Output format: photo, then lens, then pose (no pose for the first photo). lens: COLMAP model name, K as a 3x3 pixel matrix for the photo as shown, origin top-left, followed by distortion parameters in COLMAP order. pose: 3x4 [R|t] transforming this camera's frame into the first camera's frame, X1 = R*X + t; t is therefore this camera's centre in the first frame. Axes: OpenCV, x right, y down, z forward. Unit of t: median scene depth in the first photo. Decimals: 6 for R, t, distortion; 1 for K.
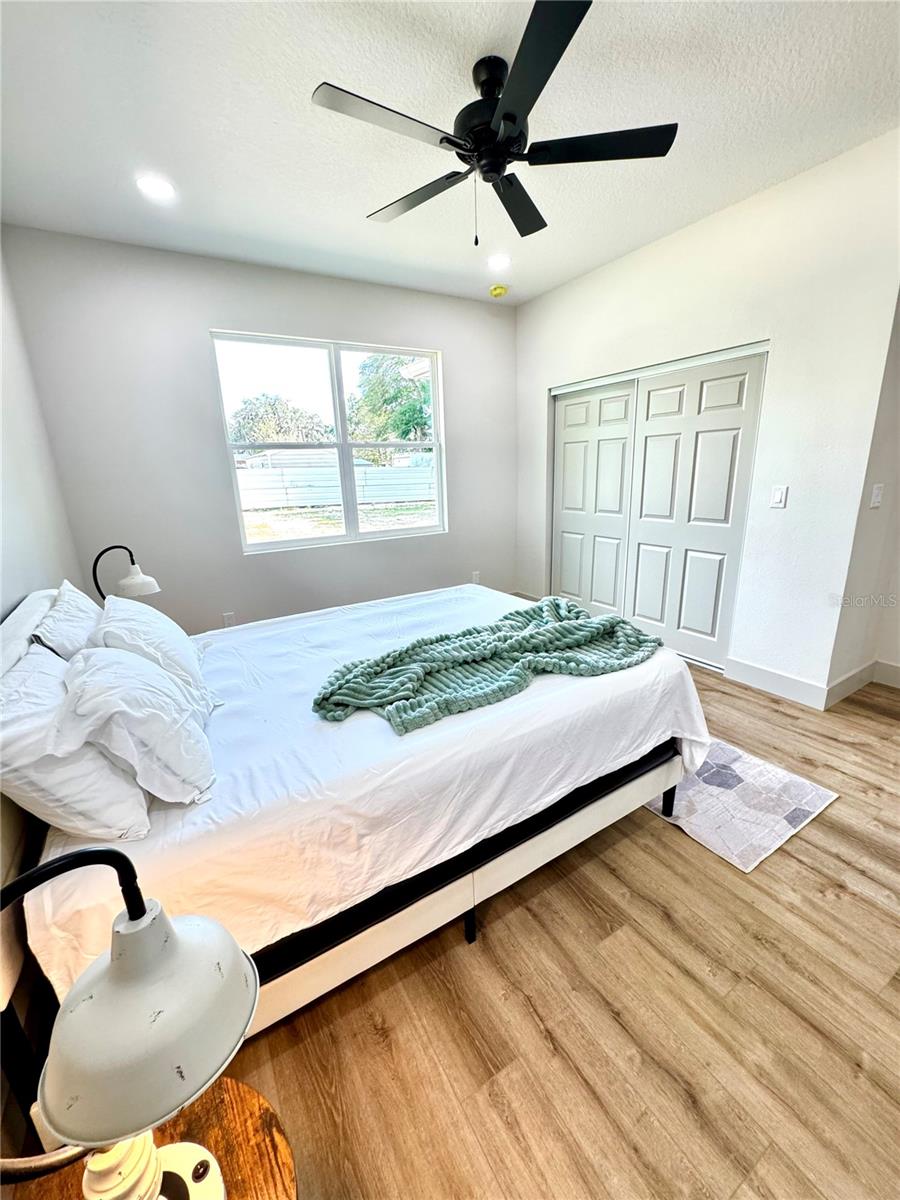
lens RADIAL K [[479.6, 0, 453.1], [0, 479.6, 600.8], [0, 0, 1]] dist [-0.000329, 0.000321]
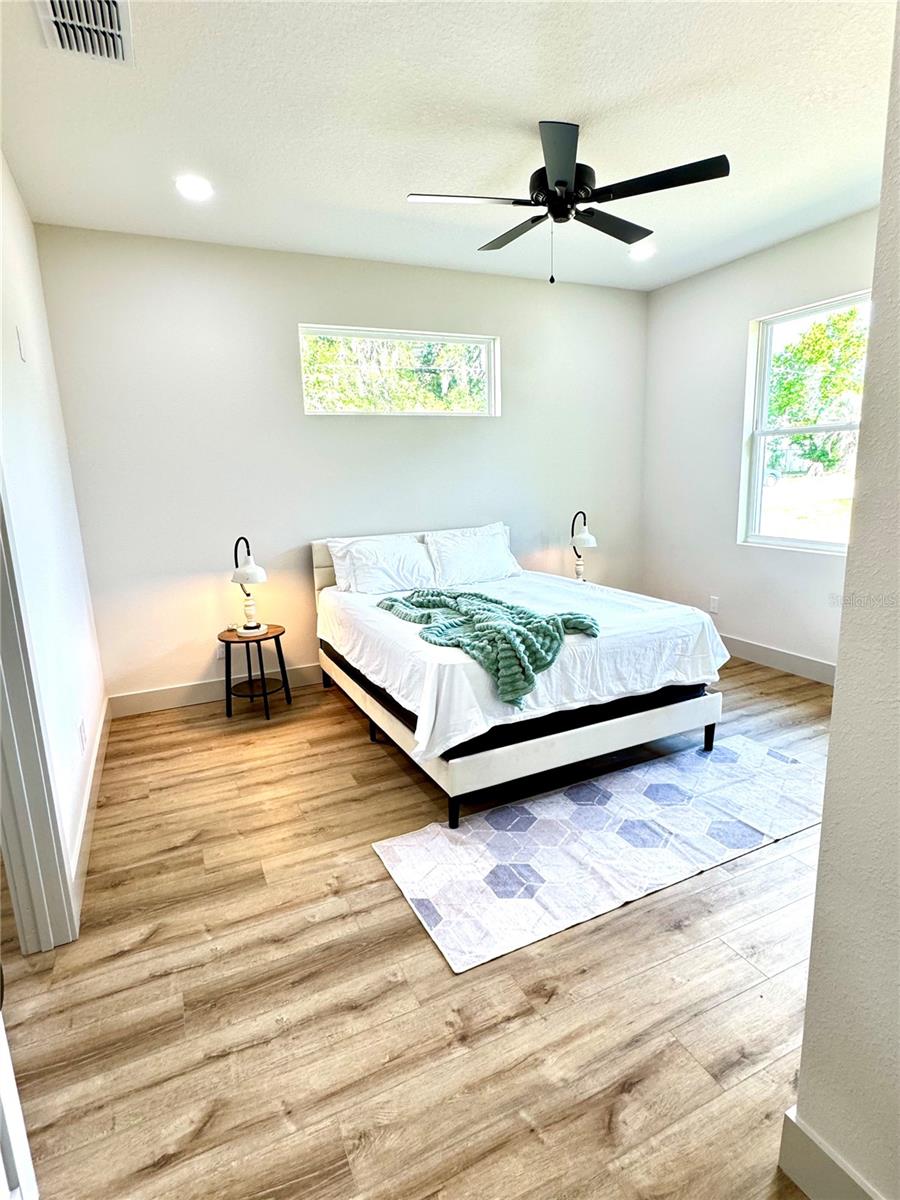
lens RADIAL K [[628.8, 0, 446.9], [0, 628.8, 598.5], [0, 0, 1]] dist [0.000910, 0.000257]
pose [[-0.100072, 0.237820, -0.966140, 2.002511], [-0.233945, 0.938168, 0.255167, -0.402861], [0.967086, 0.251559, -0.038248, 1.163178]]
